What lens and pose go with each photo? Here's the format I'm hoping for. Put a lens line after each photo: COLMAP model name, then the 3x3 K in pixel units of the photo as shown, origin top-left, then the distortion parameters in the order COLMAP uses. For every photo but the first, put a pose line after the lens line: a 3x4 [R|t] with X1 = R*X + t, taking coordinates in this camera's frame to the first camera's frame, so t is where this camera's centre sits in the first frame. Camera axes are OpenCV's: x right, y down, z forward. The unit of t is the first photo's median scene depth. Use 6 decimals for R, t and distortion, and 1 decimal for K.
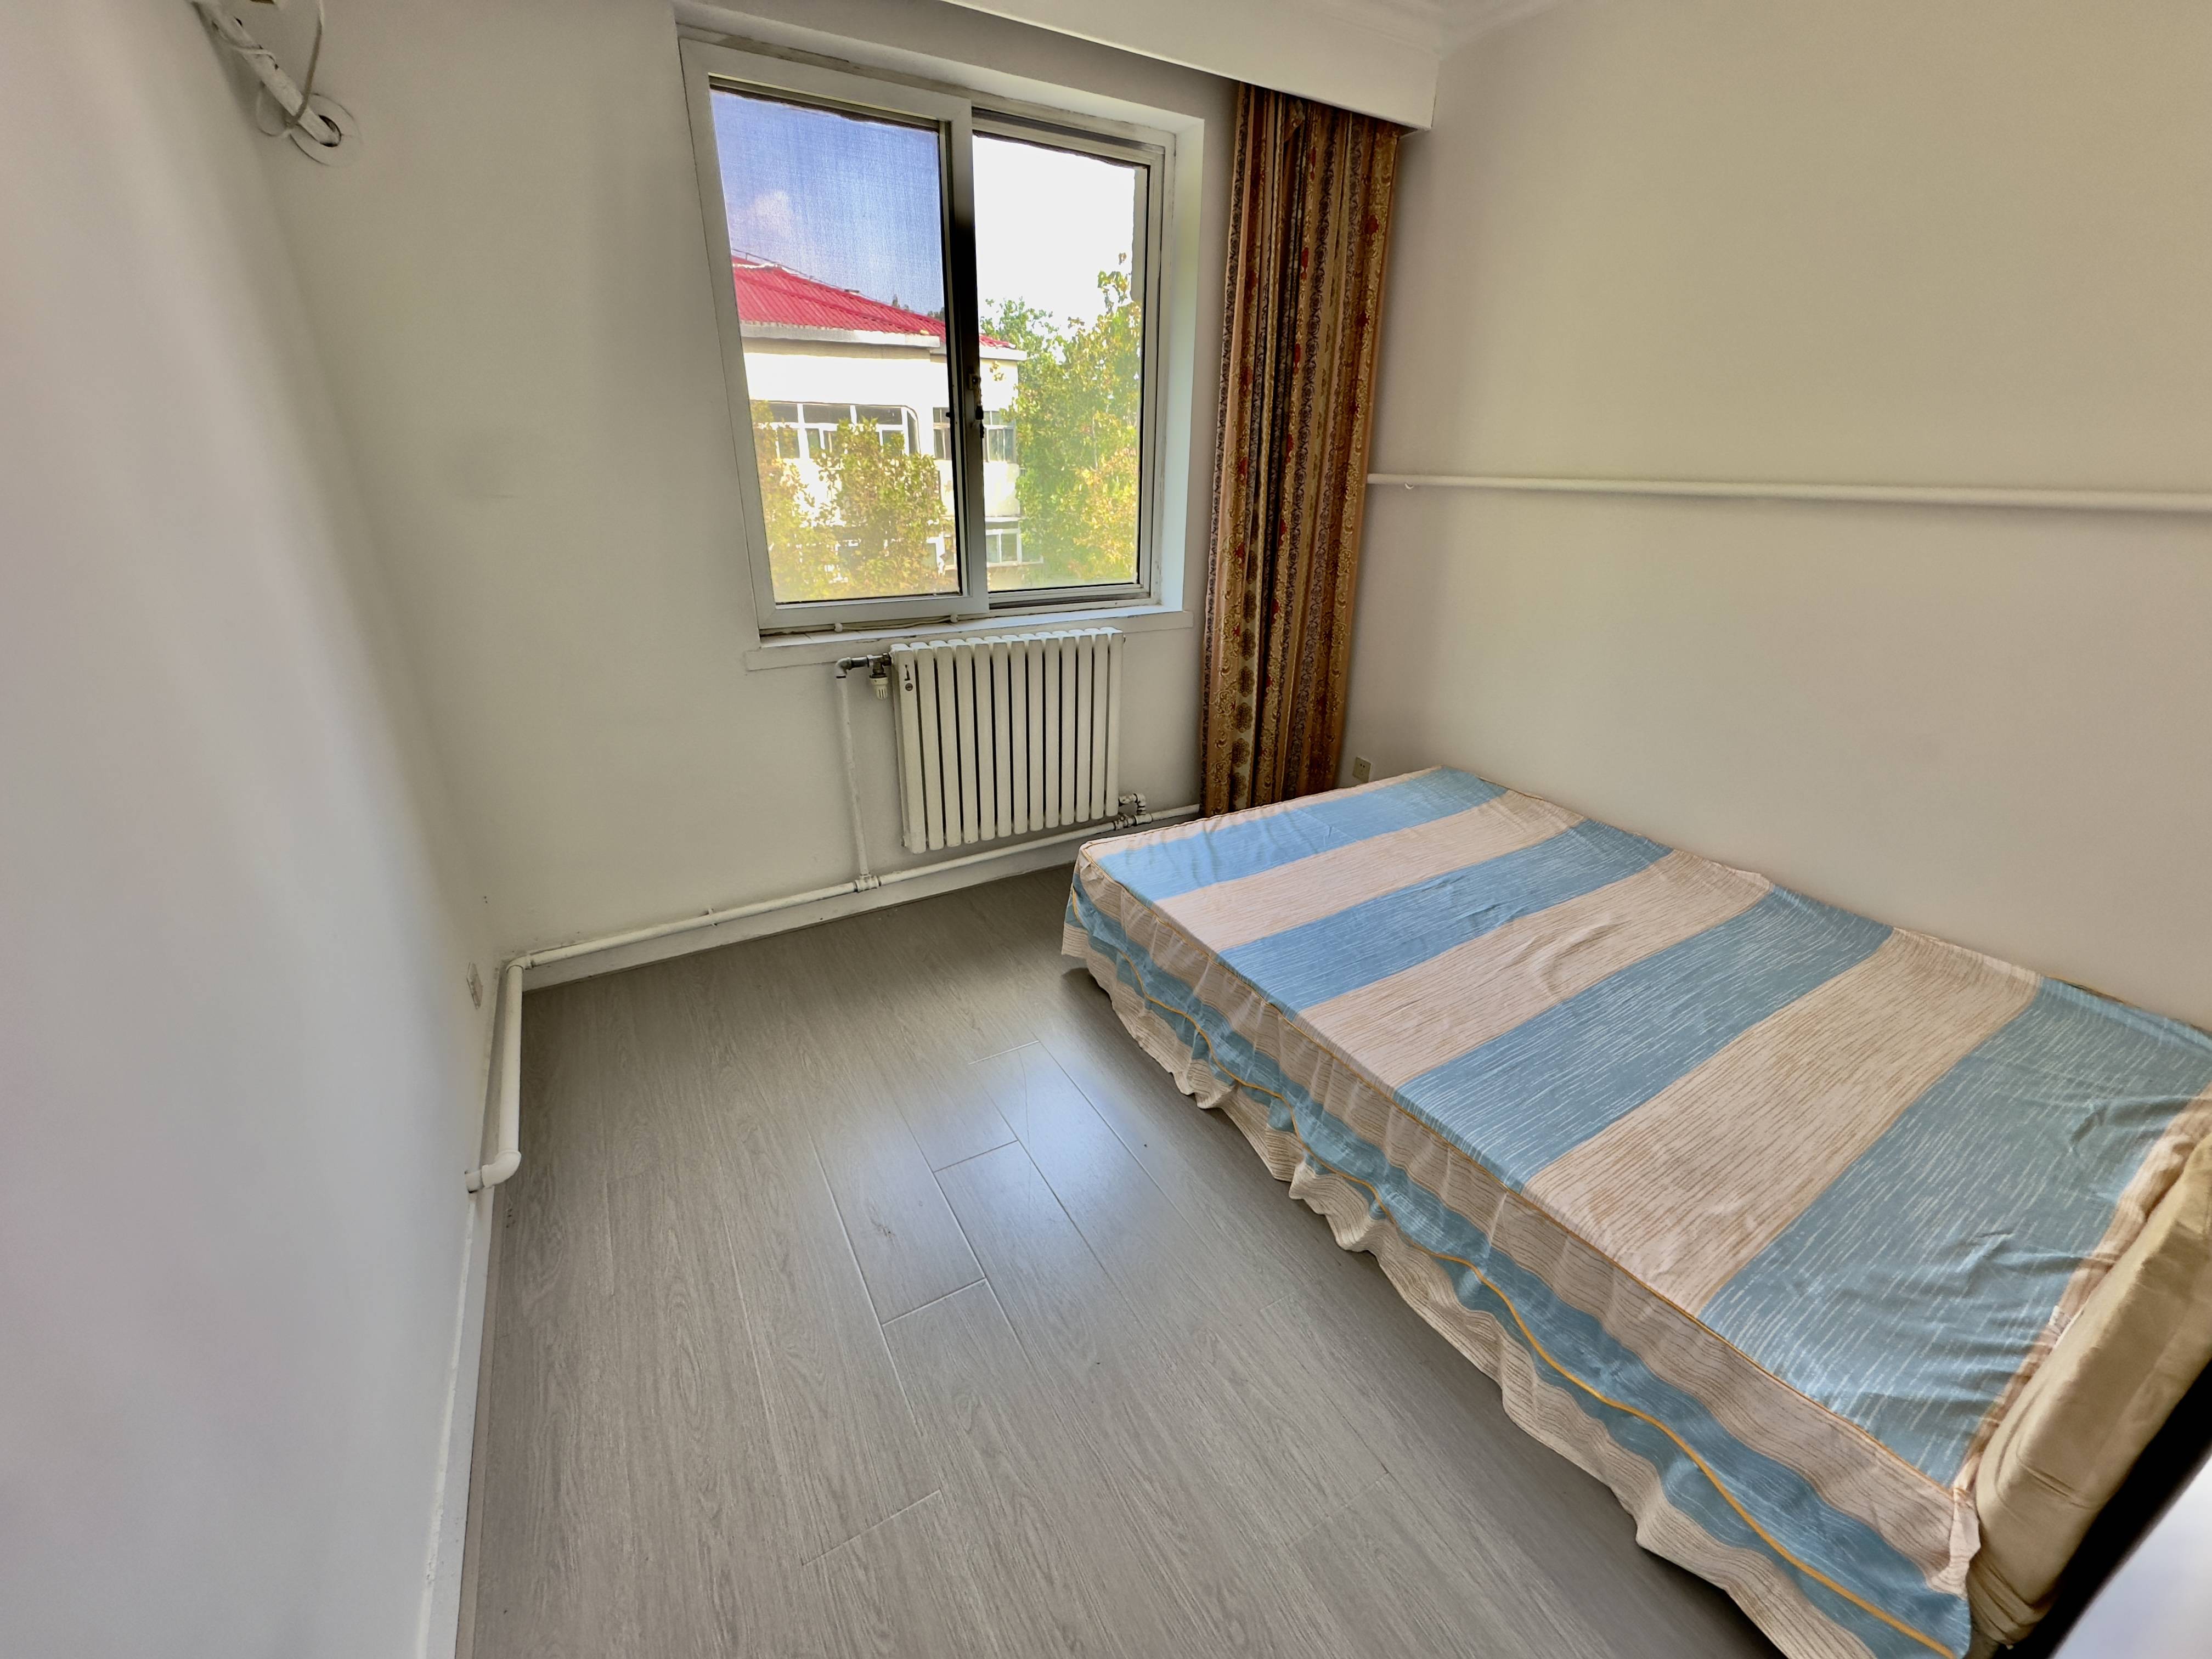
lens RADIAL K [[885.2, 0, 1103.0], [0, 885.2, 820.1], [0, 0, 1]] dist [0.000223, -0.000135]
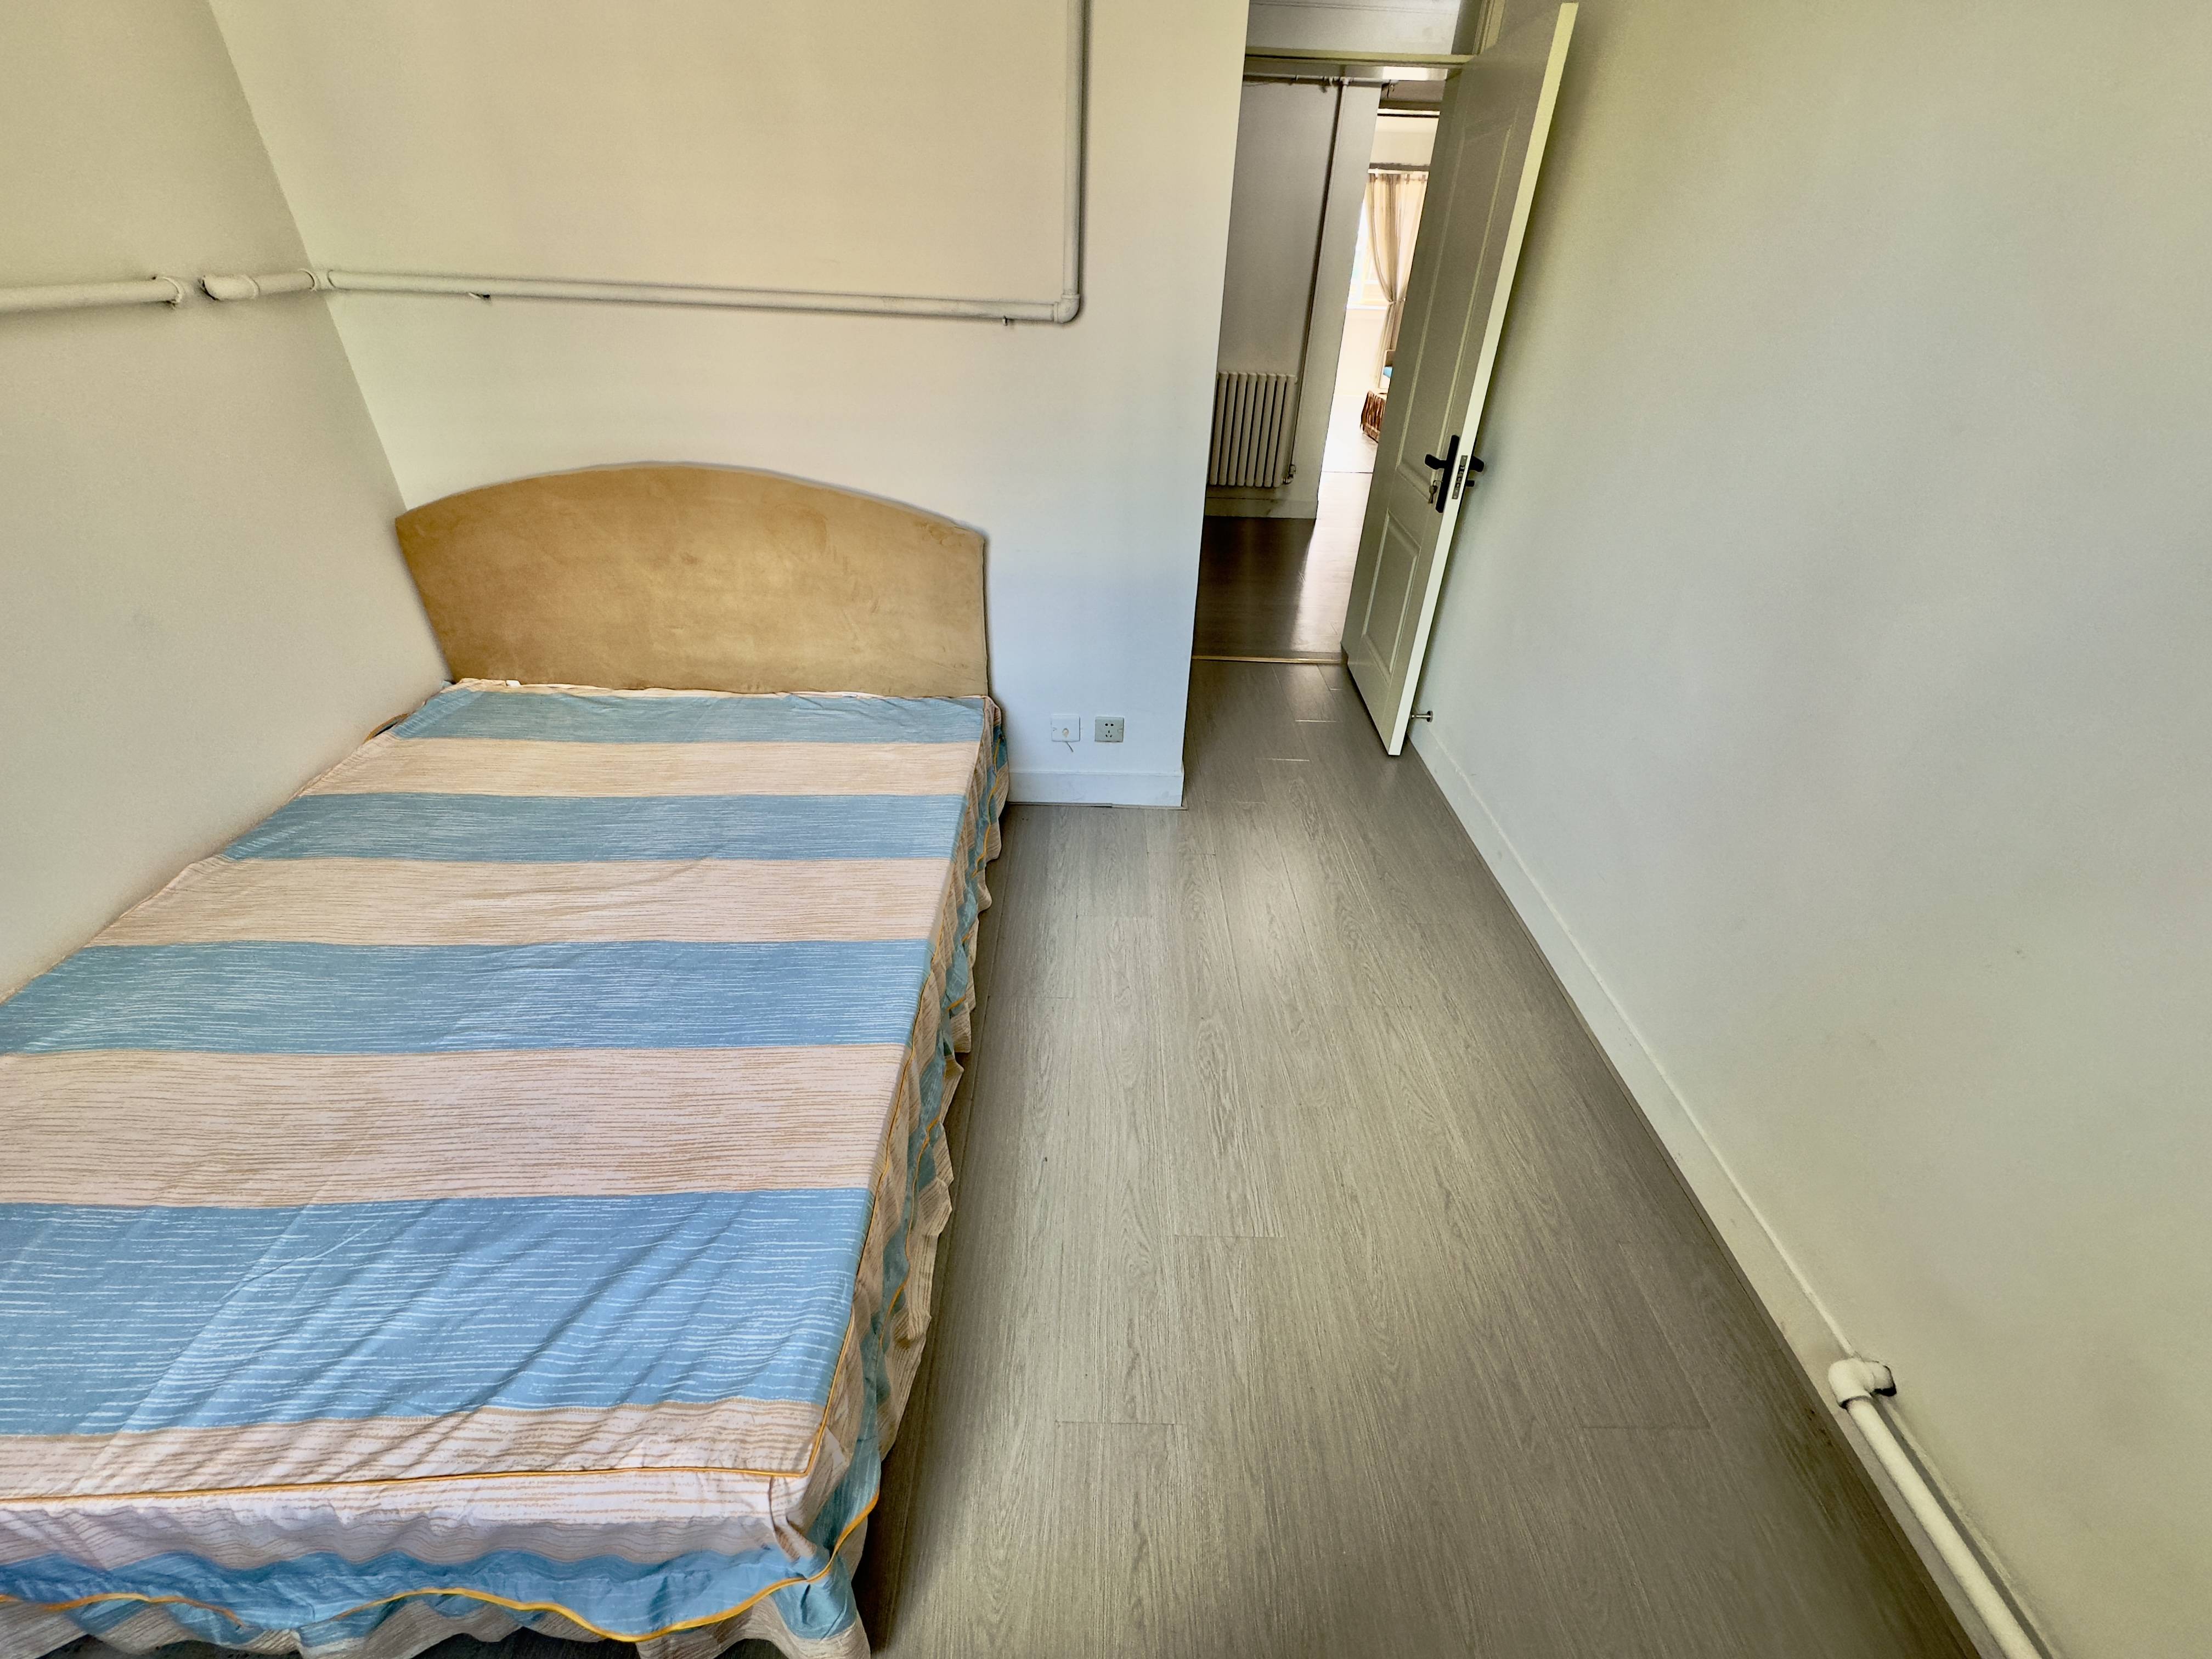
lens RADIAL K [[885.2, 0, 1109.2], [0, 885.2, 834.7], [0, 0, 1]] dist [0.000223, -0.000135]
pose [[-0.871032, -0.303617, 0.386161, -0.233919], [0.150035, 0.584118, 0.797681, -0.480468], [-0.467753, 0.752743, -0.463233, 1.077753]]
